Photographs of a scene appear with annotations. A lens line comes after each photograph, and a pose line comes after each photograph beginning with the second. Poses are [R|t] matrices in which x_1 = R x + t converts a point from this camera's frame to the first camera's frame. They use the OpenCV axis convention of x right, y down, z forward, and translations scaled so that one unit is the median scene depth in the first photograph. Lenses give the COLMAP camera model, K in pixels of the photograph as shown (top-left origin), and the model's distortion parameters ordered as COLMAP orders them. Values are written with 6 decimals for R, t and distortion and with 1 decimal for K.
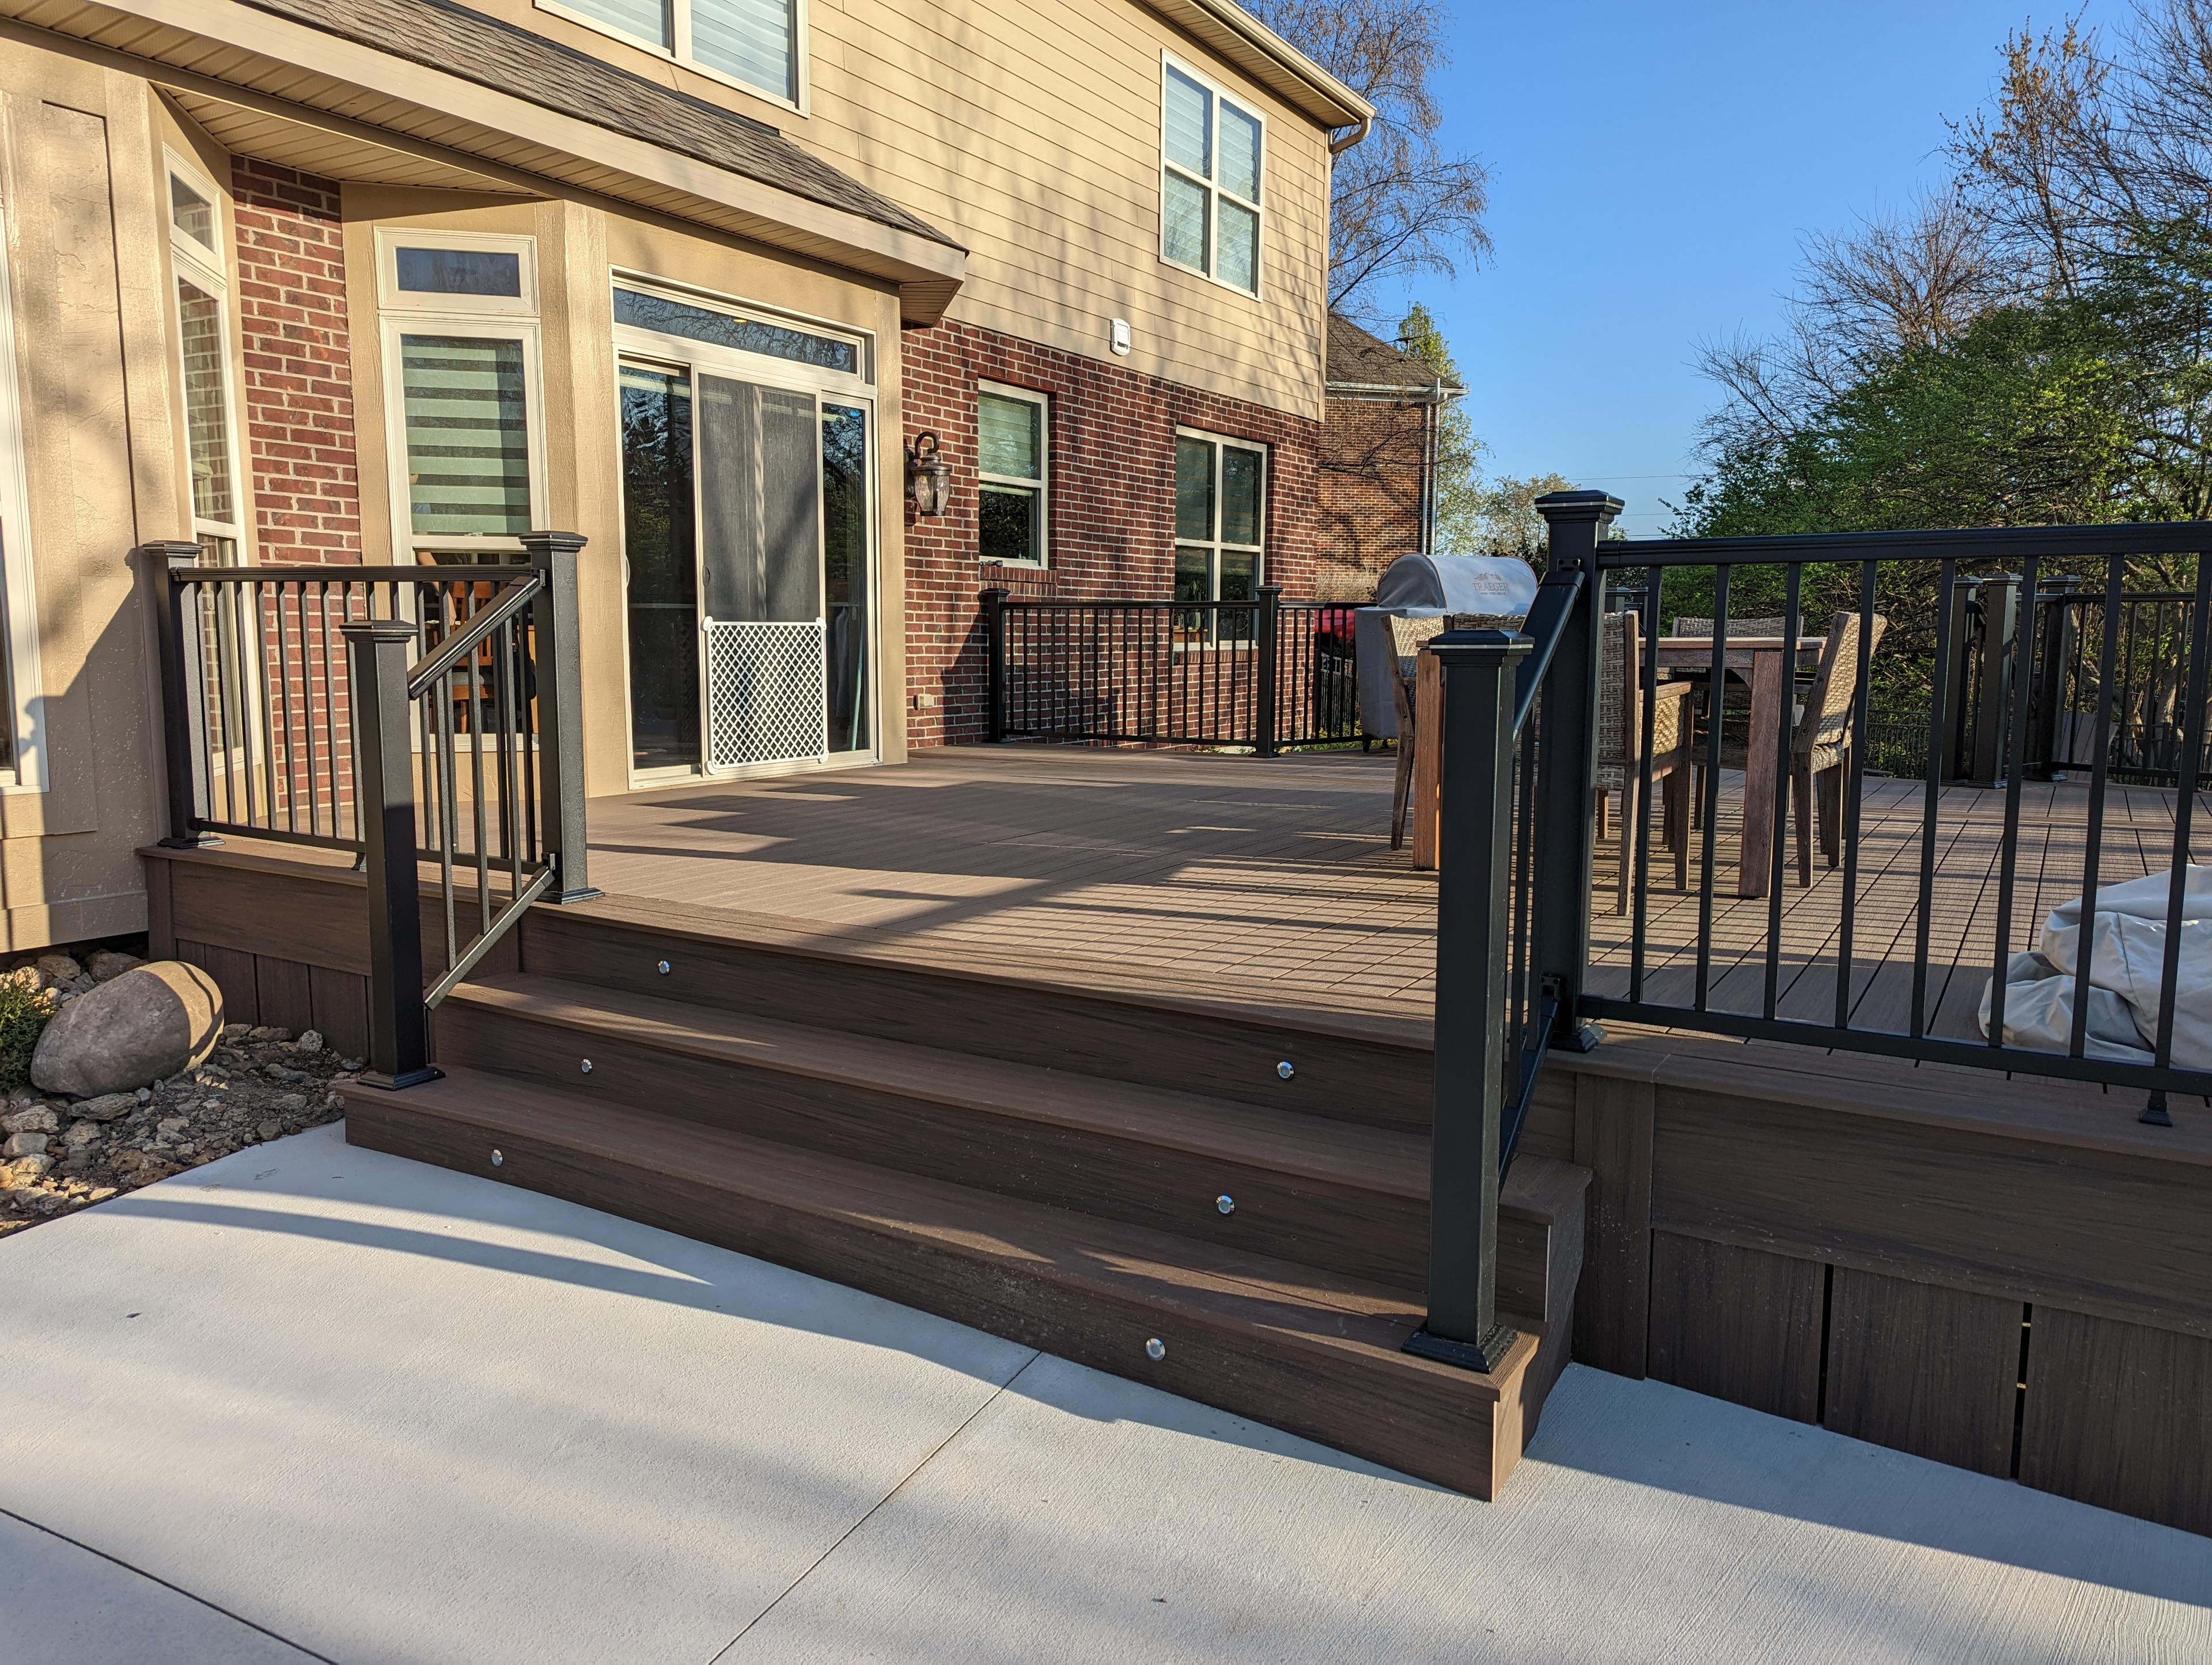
lens RADIAL K [[1560.7, 0, 1099.8], [0, 1560.7, 809.4], [0, 0, 1]] dist [0.065301, -0.064928]
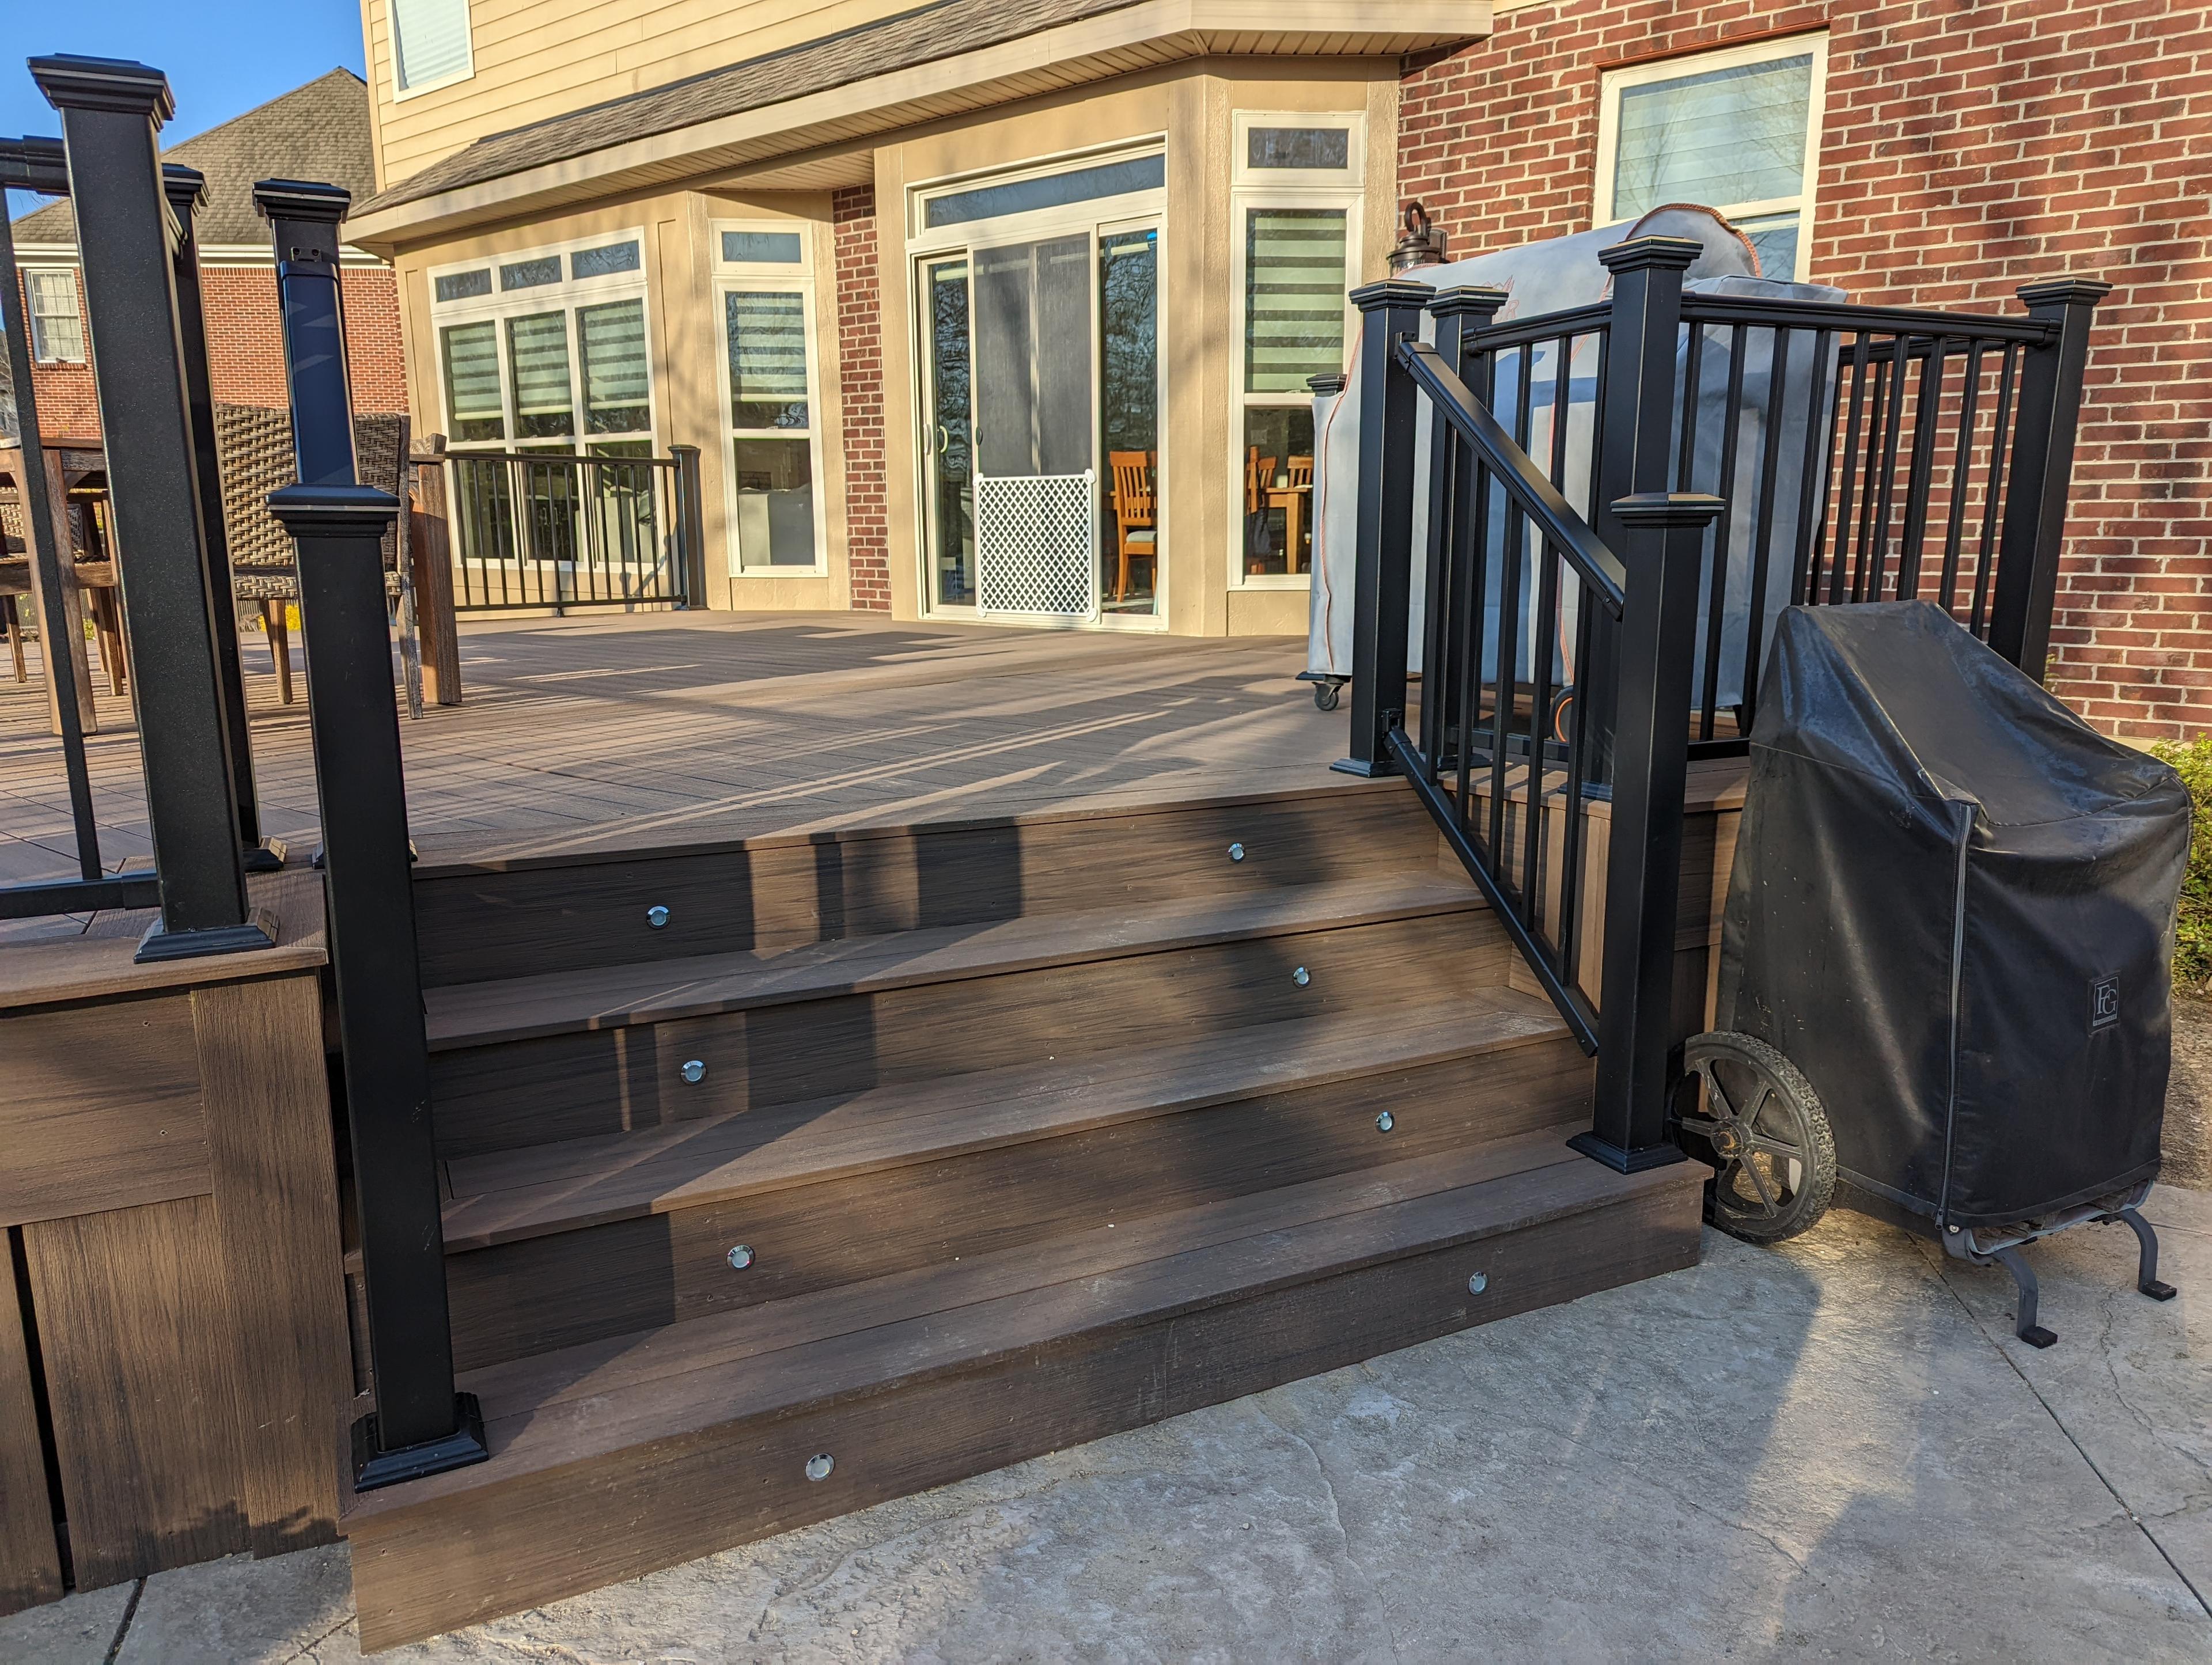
lens RADIAL K [[1530.4, 0, 1098.0], [0, 1530.4, 833.4], [0, 0, 1]] dist [0.071218, -0.064753]
pose [[-0.136197, 0.188513, -0.972581, 0.765408], [-0.112679, 0.972410, 0.204260, -0.094214], [0.984253, 0.137409, -0.111198, 1.099203]]
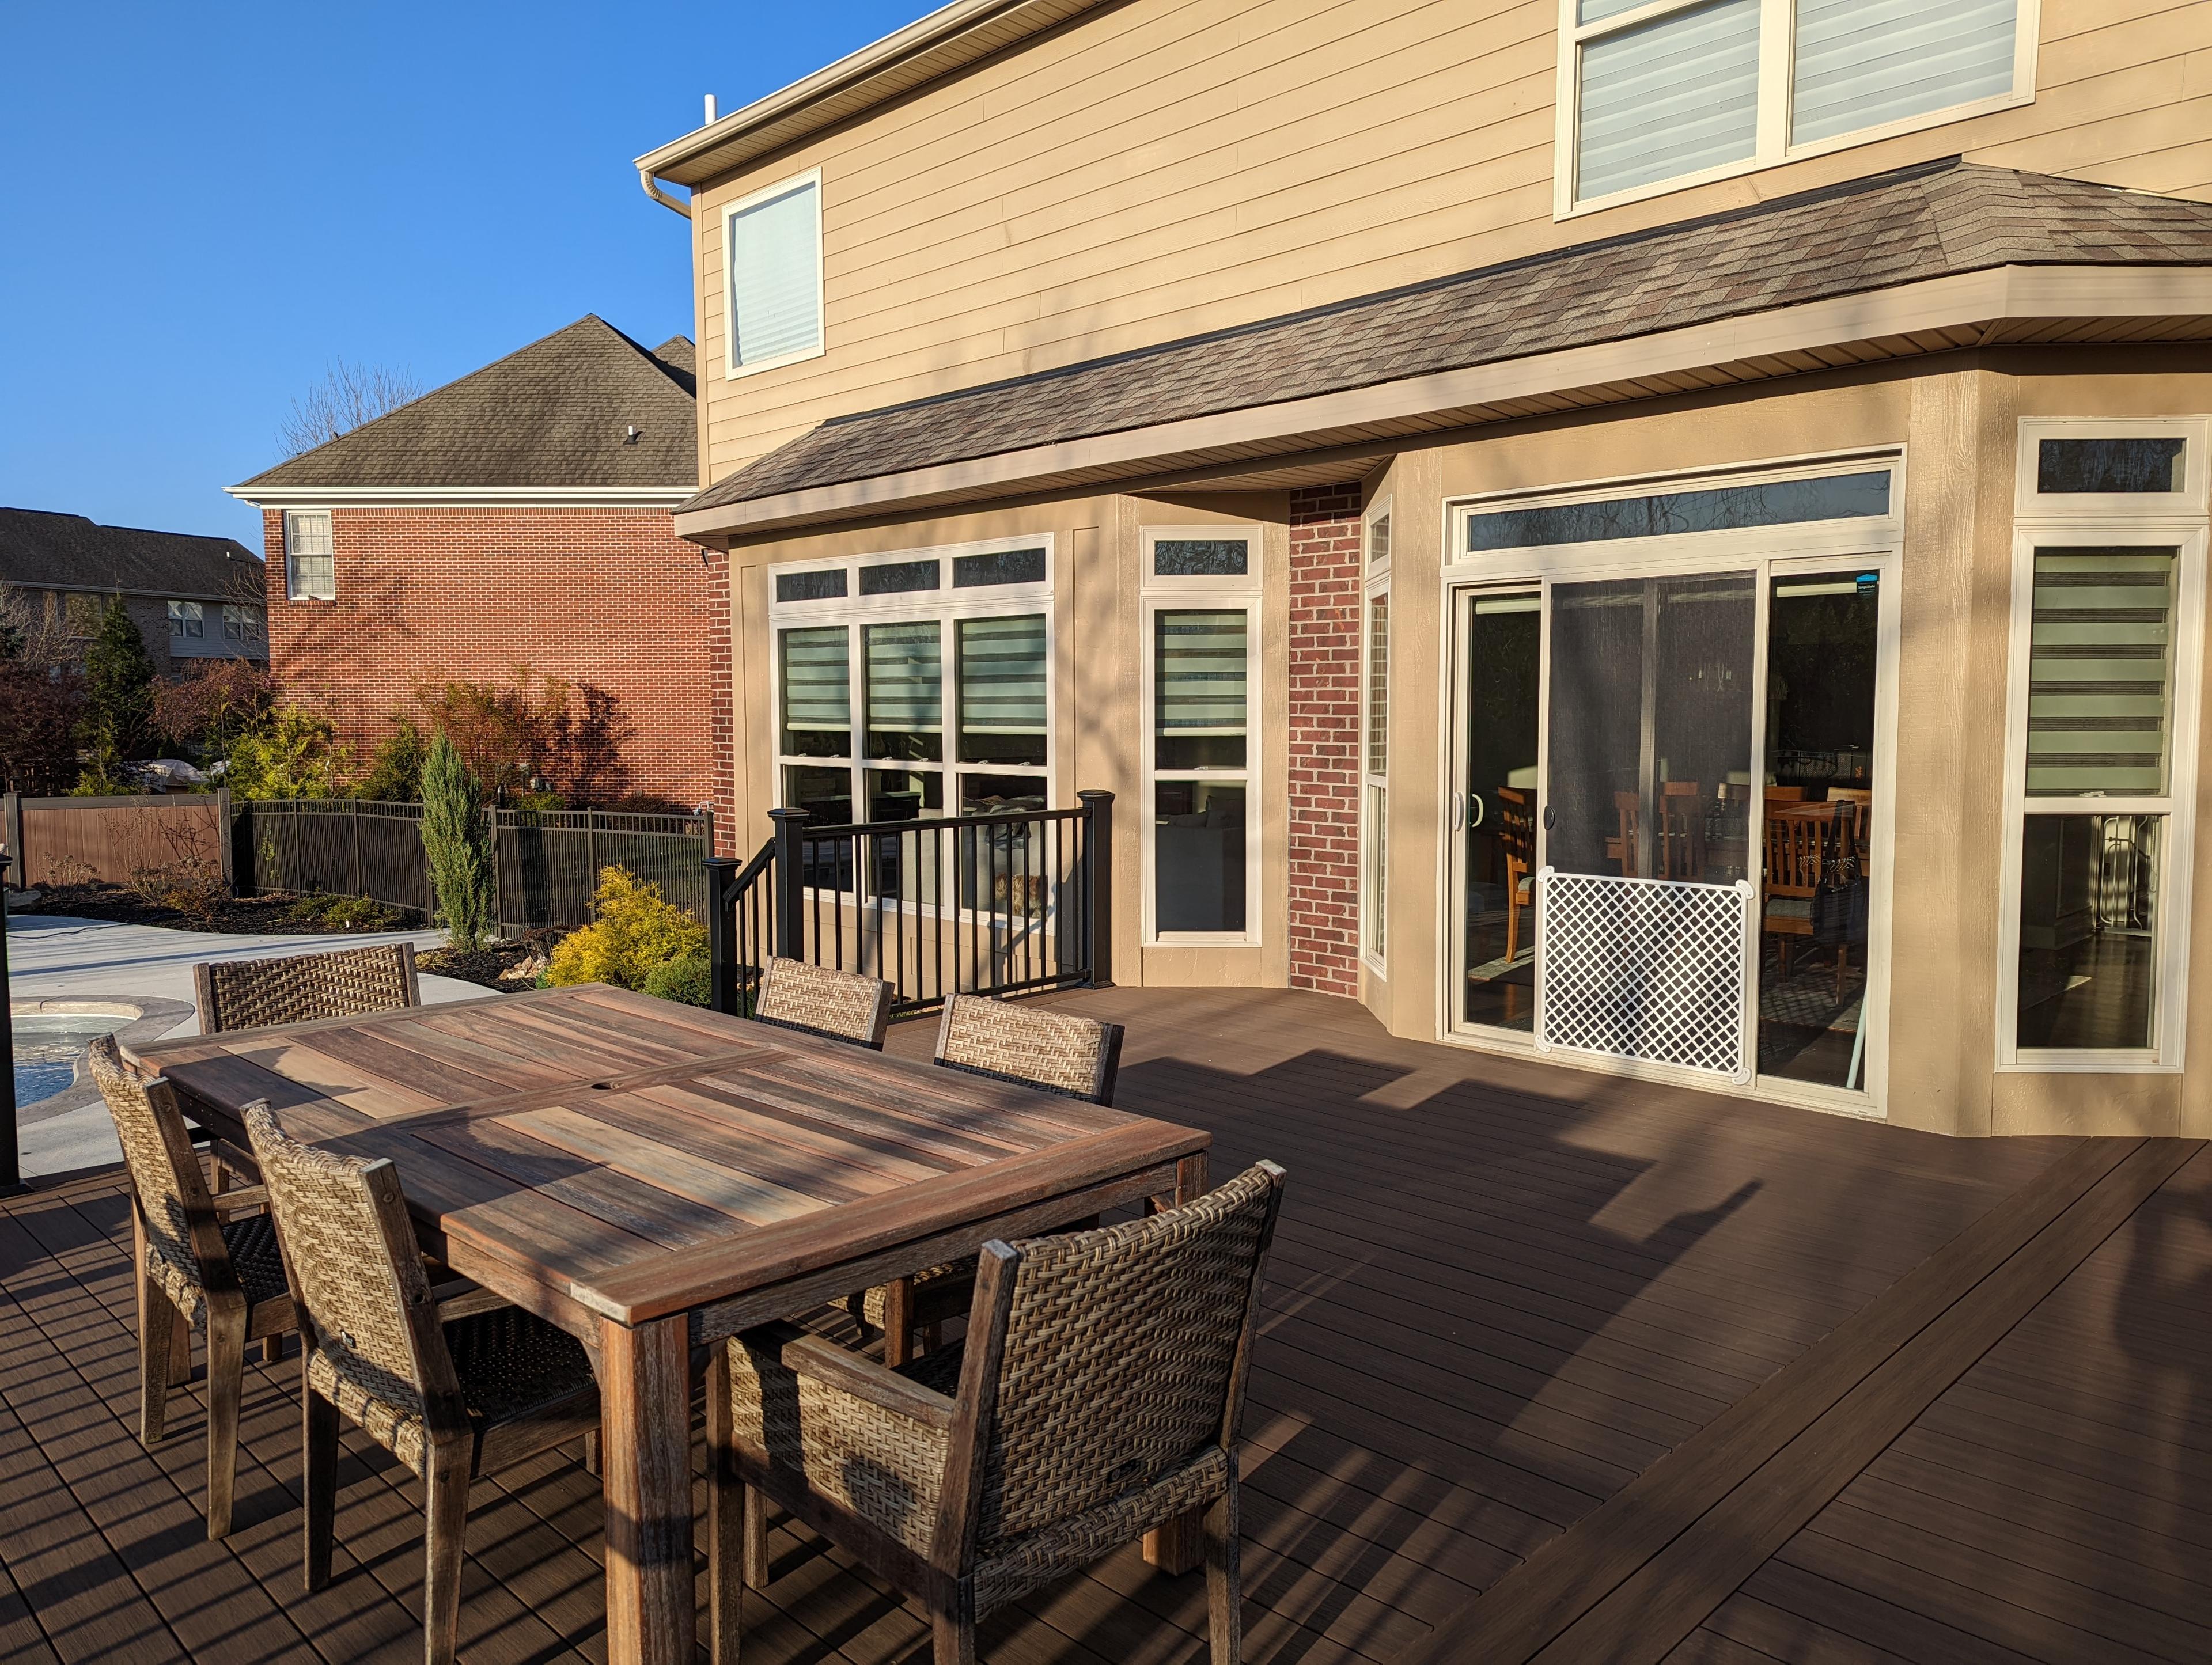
lens RADIAL K [[1533.4, 0, 1092.6], [0, 1533.4, 827.4], [0, 0, 1]] dist [0.078284, -0.066829]
pose [[-0.229040, 0.068452, -0.971007, 0.542943], [-0.112976, 0.988914, 0.096363, -0.173259], [0.966839, 0.131771, -0.218767, 0.832973]]
